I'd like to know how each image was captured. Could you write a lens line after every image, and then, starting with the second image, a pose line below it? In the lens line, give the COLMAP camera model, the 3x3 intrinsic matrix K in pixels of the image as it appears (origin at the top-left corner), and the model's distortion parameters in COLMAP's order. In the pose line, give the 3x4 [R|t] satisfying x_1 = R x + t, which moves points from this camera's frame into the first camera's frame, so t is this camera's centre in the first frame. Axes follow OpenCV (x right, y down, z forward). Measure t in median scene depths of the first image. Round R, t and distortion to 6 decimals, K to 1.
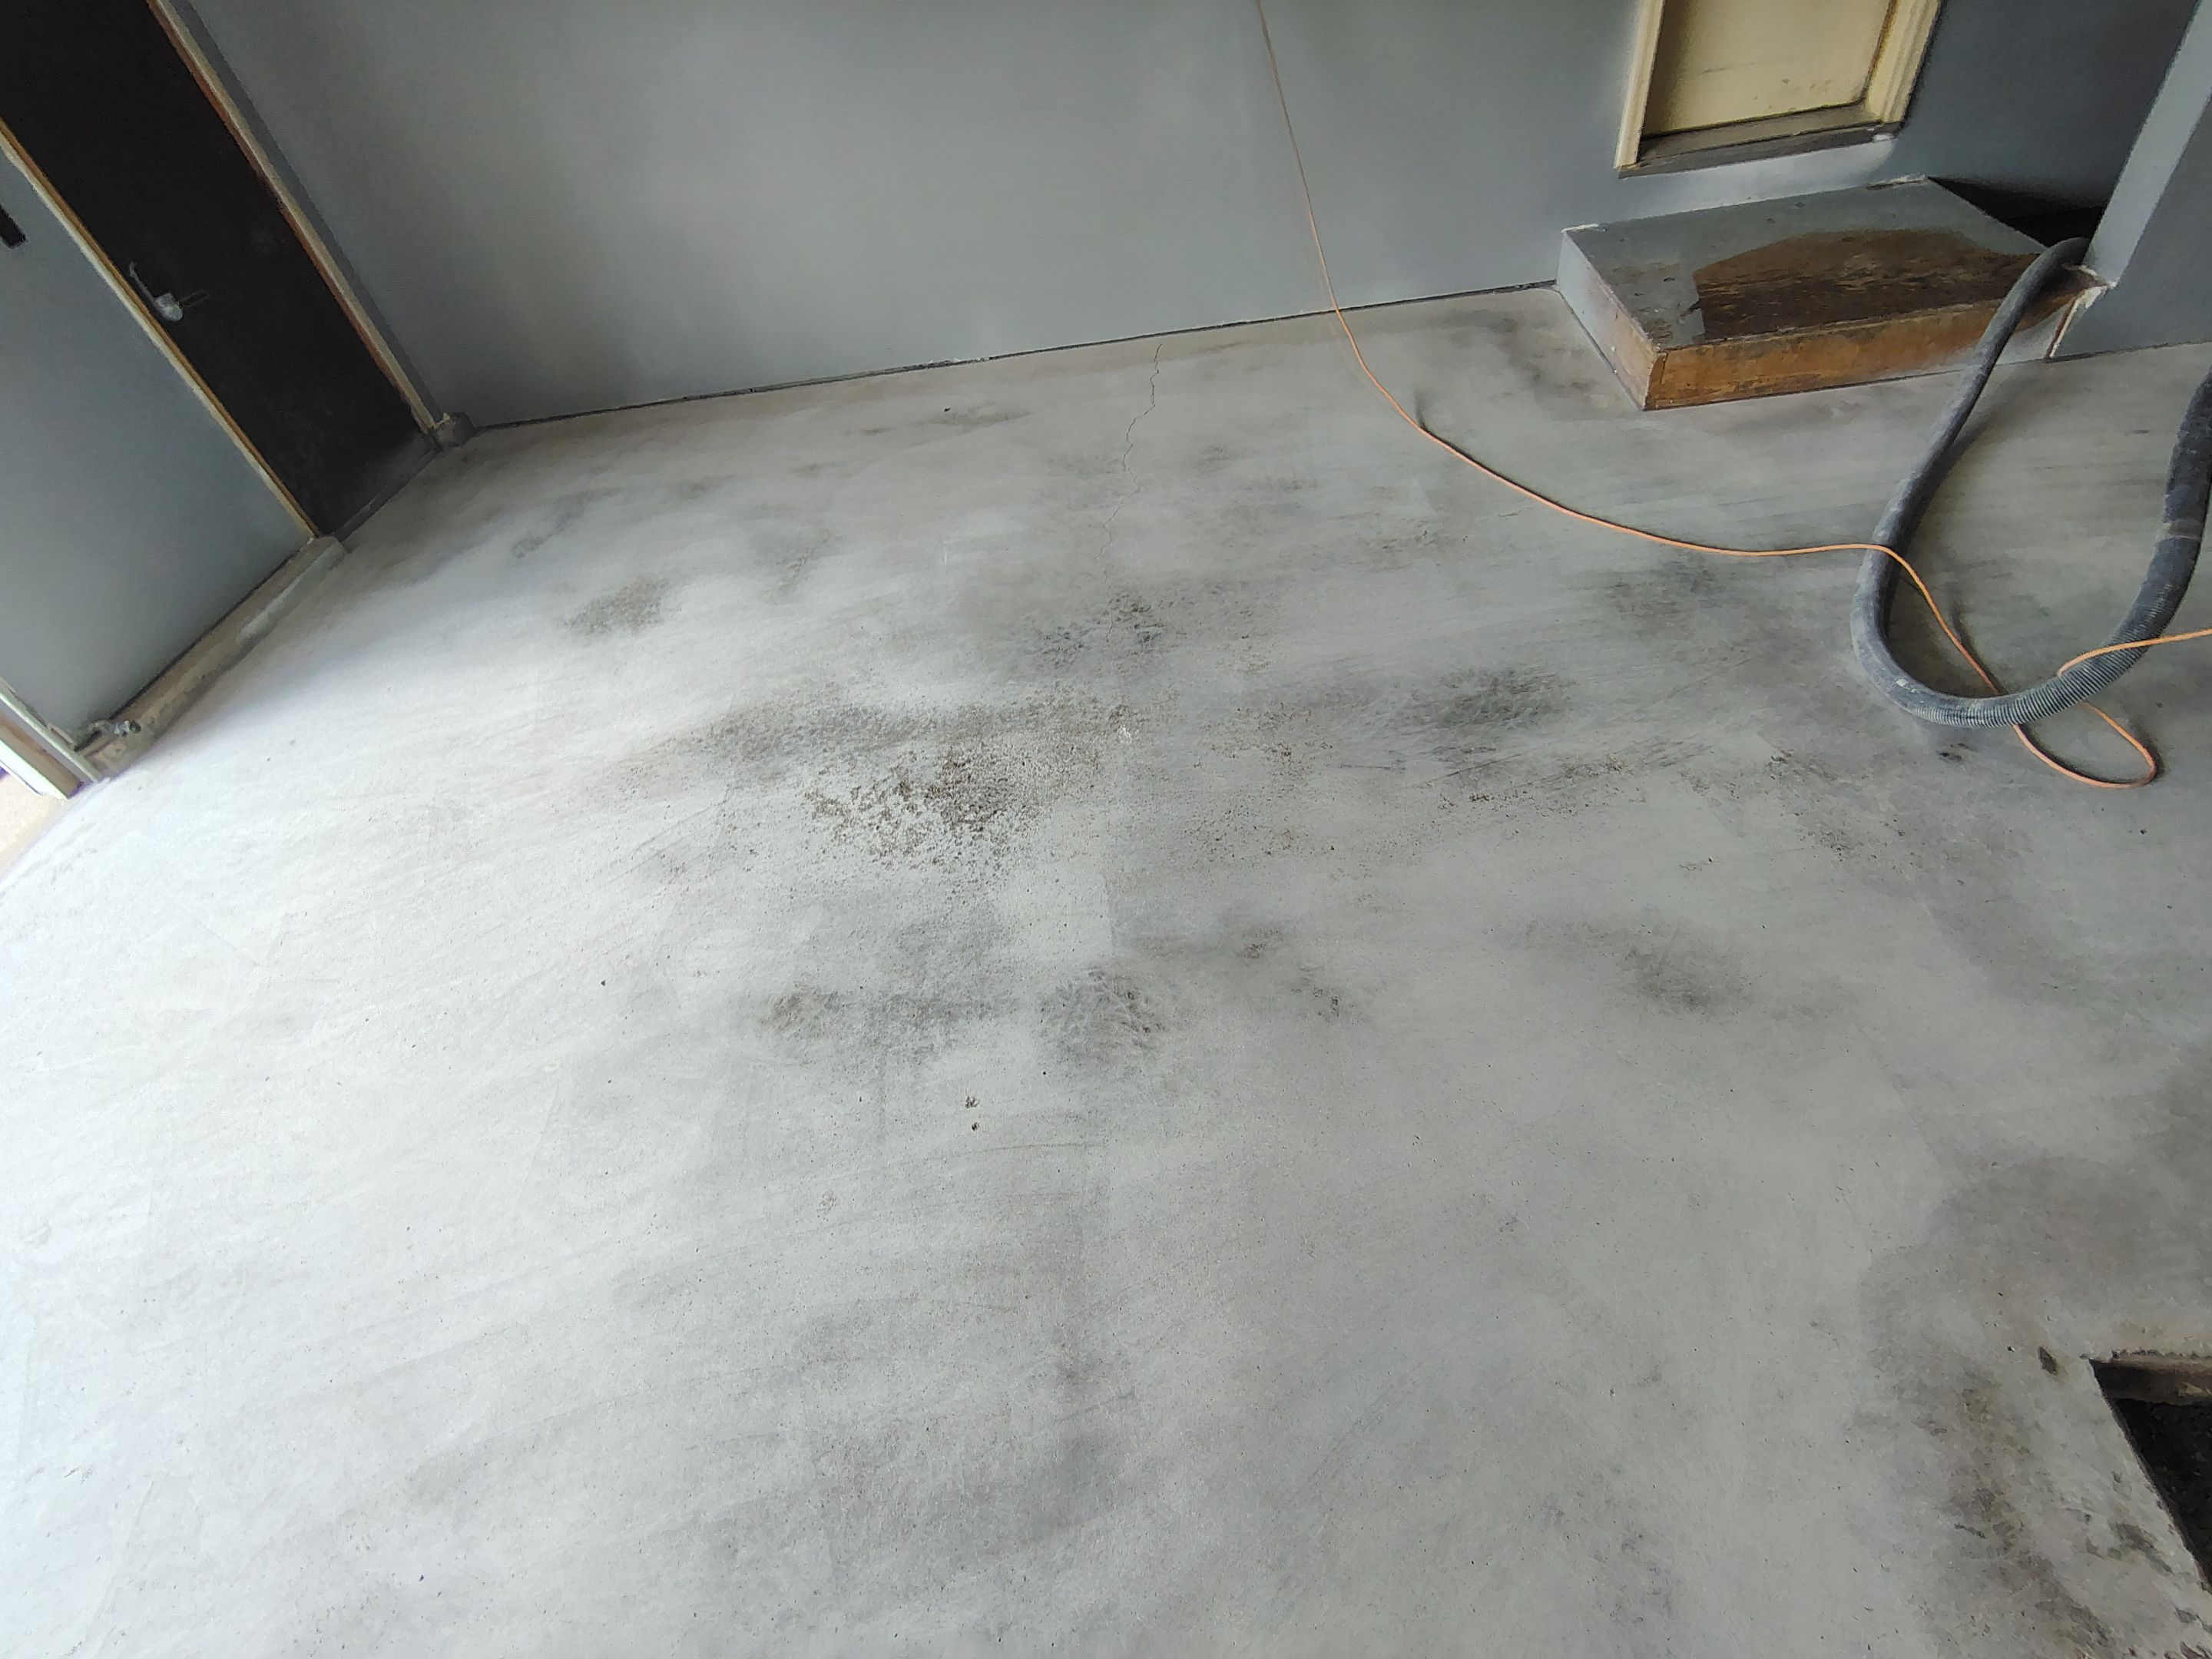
lens RADIAL K [[1040.8, 0, 1106.0], [0, 1040.8, 829.5], [0, 0, 1]] dist [-0.010229, 0.005560]
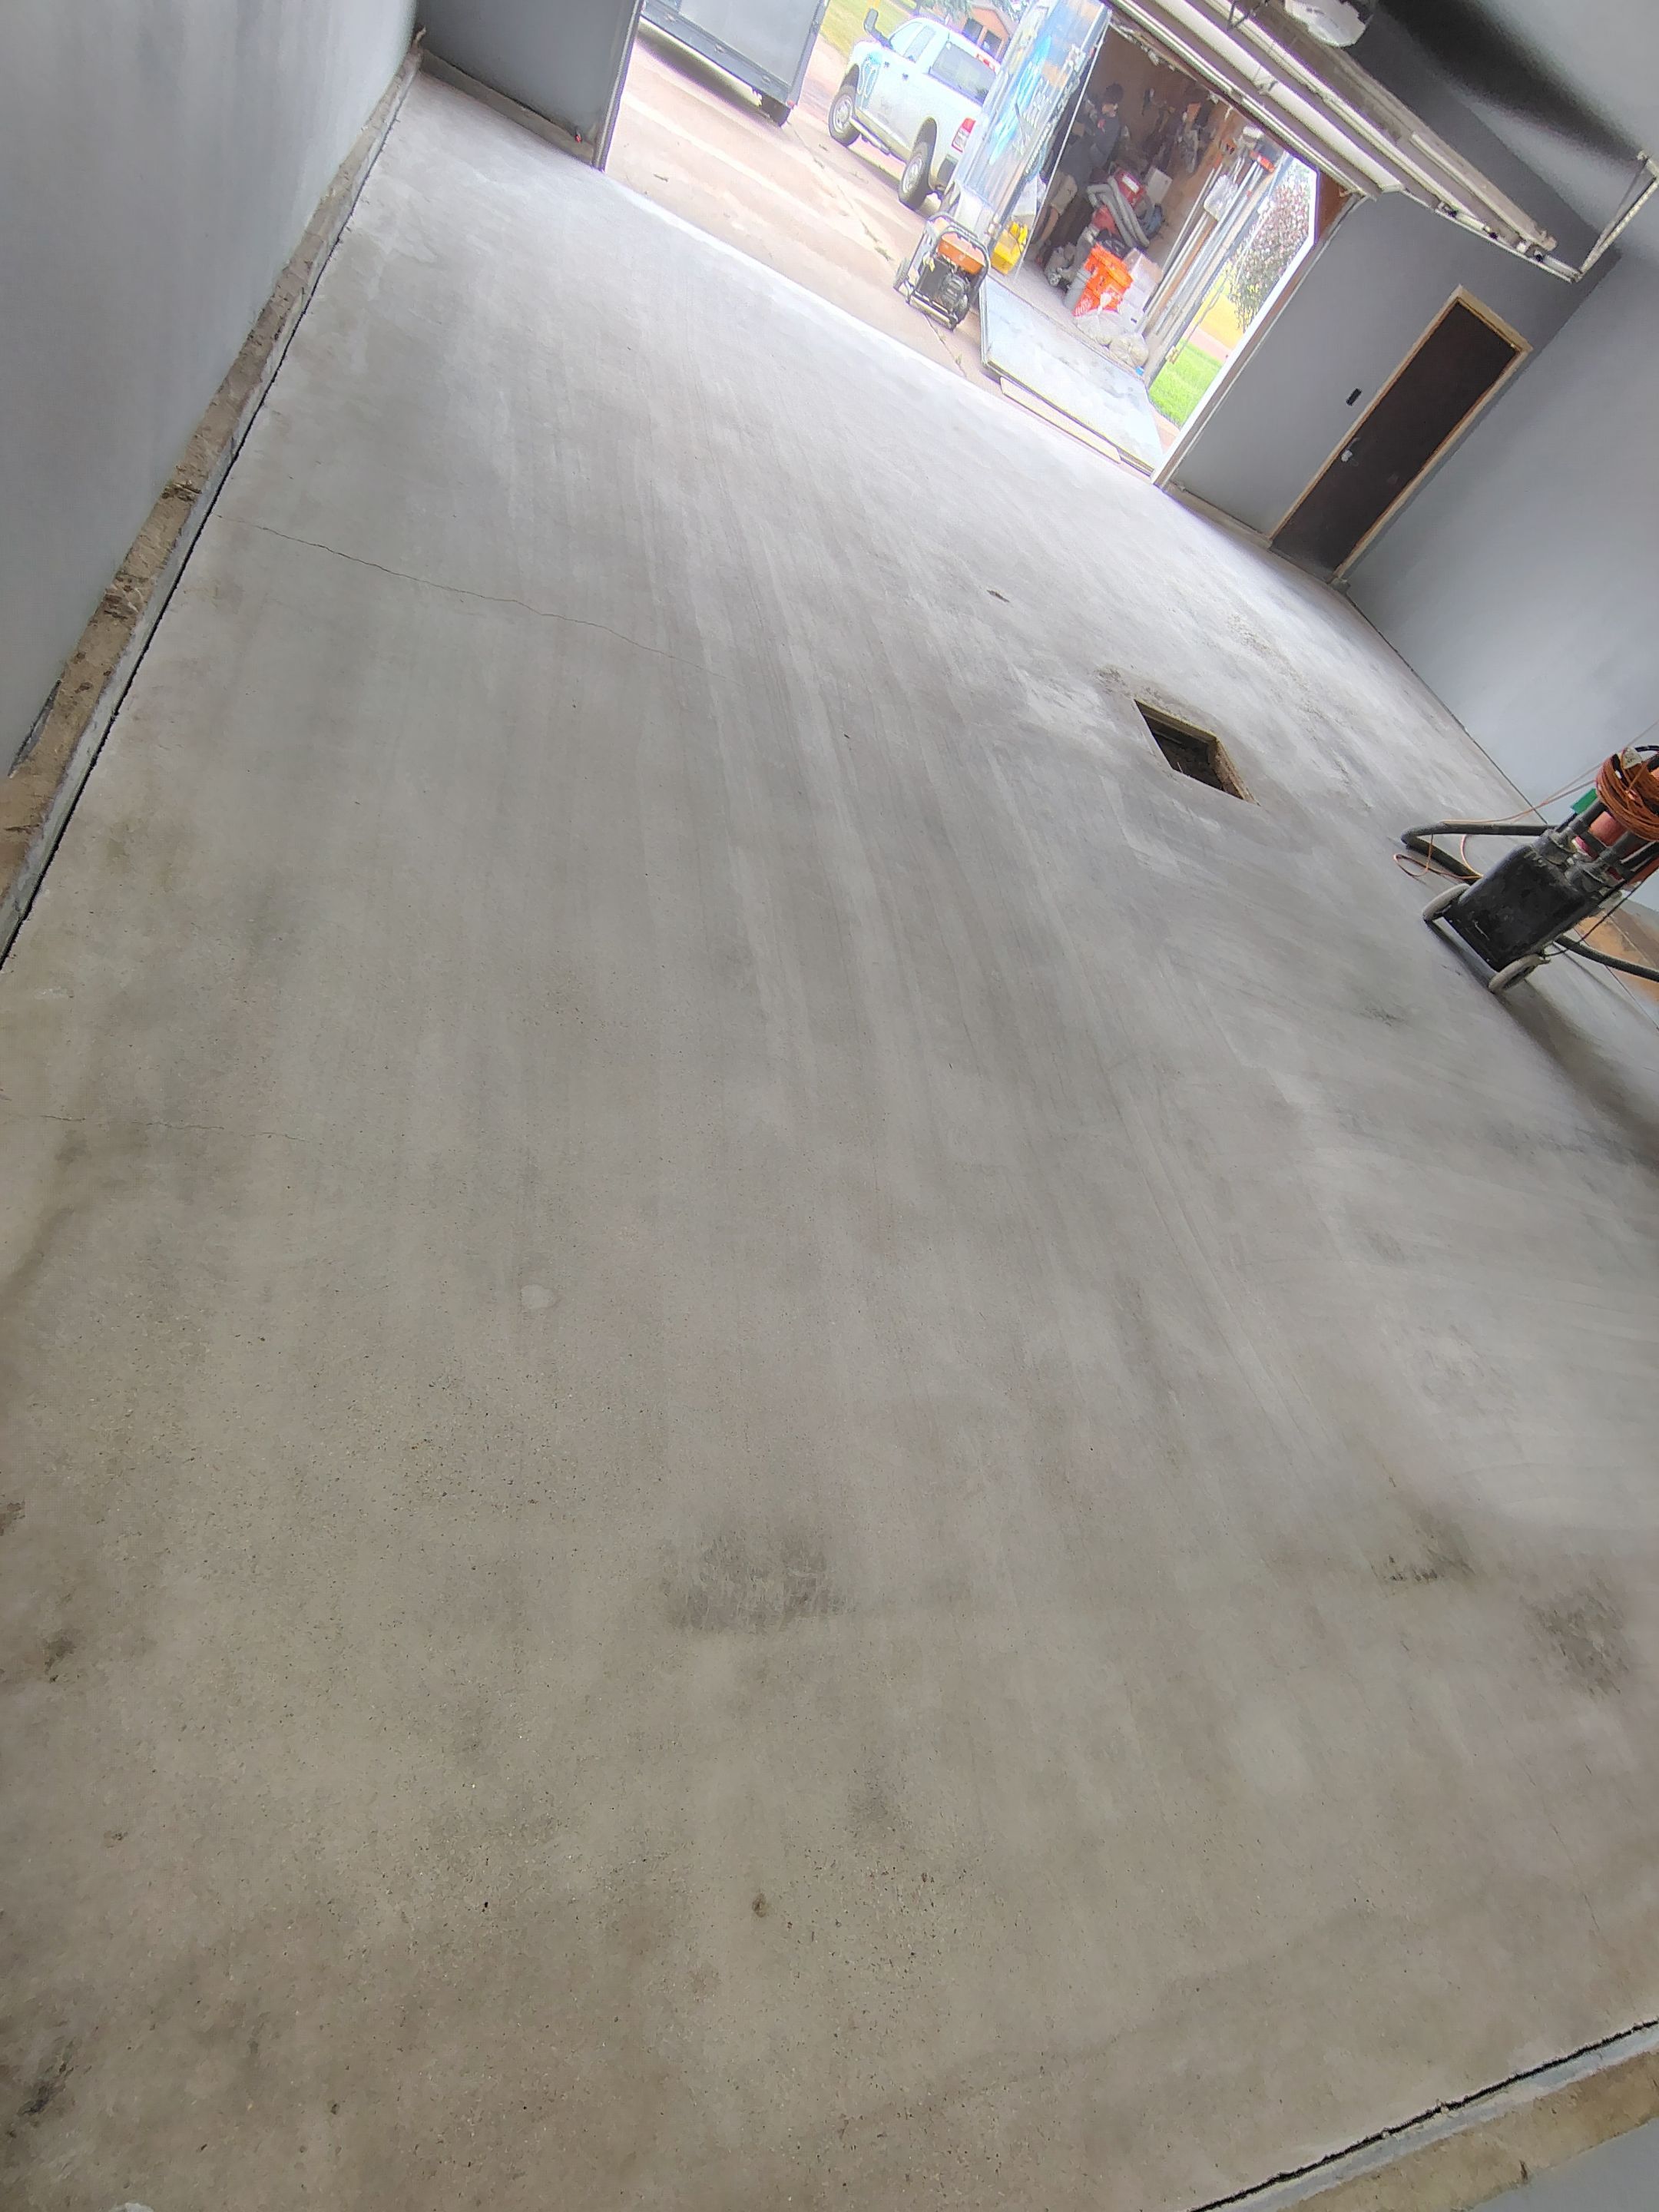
lens RADIAL K [[1040.8, 0, 829.5], [0, 1040.8, 1106.0], [0, 0, 1]] dist [-0.010229, 0.005560]
pose [[0.125103, 0.882020, -0.454302, 2.283665], [-0.951838, 0.235887, 0.195859, 0.885627], [0.279916, 0.407919, 0.869051, -1.384471]]
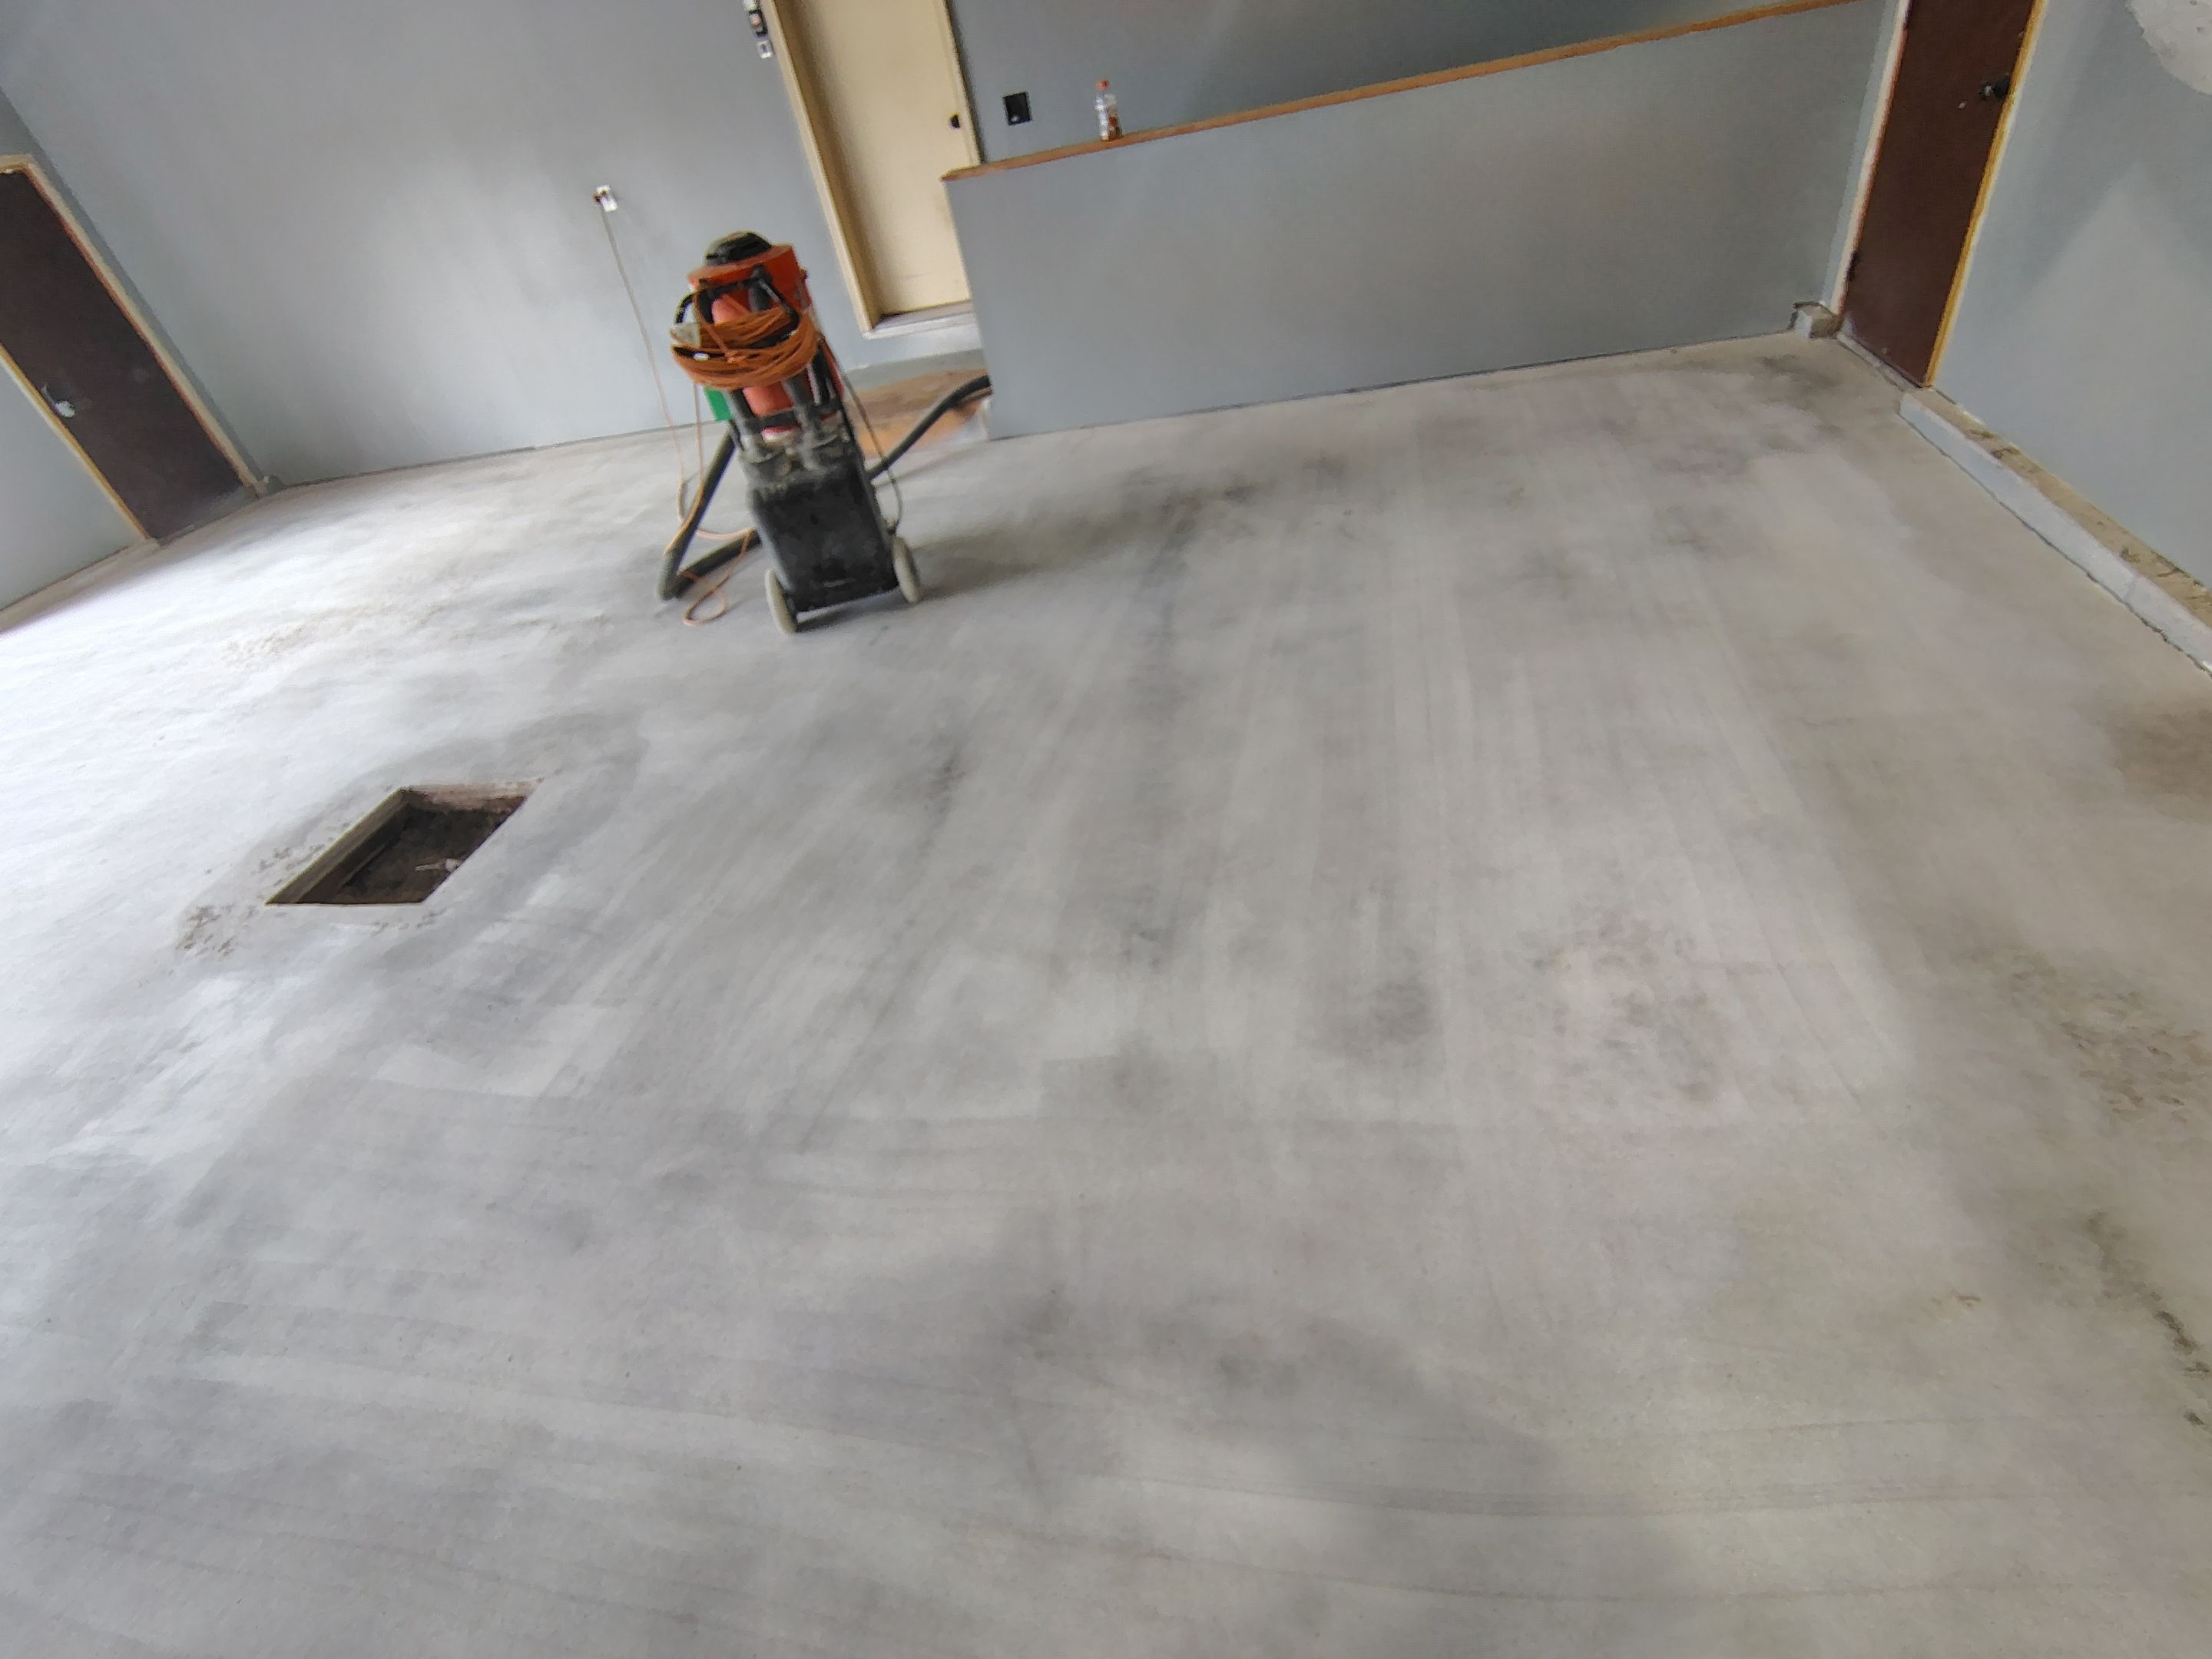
lens RADIAL K [[1040.8, 0, 1106.0], [0, 1040.8, 829.5], [0, 0, 1]] dist [-0.010229, 0.005560]
pose [[0.992294, 0.052628, -0.112176, 1.767417], [-0.064150, 0.992744, -0.101711, 0.453829], [0.106009, 0.108123, 0.988469, -0.800393]]
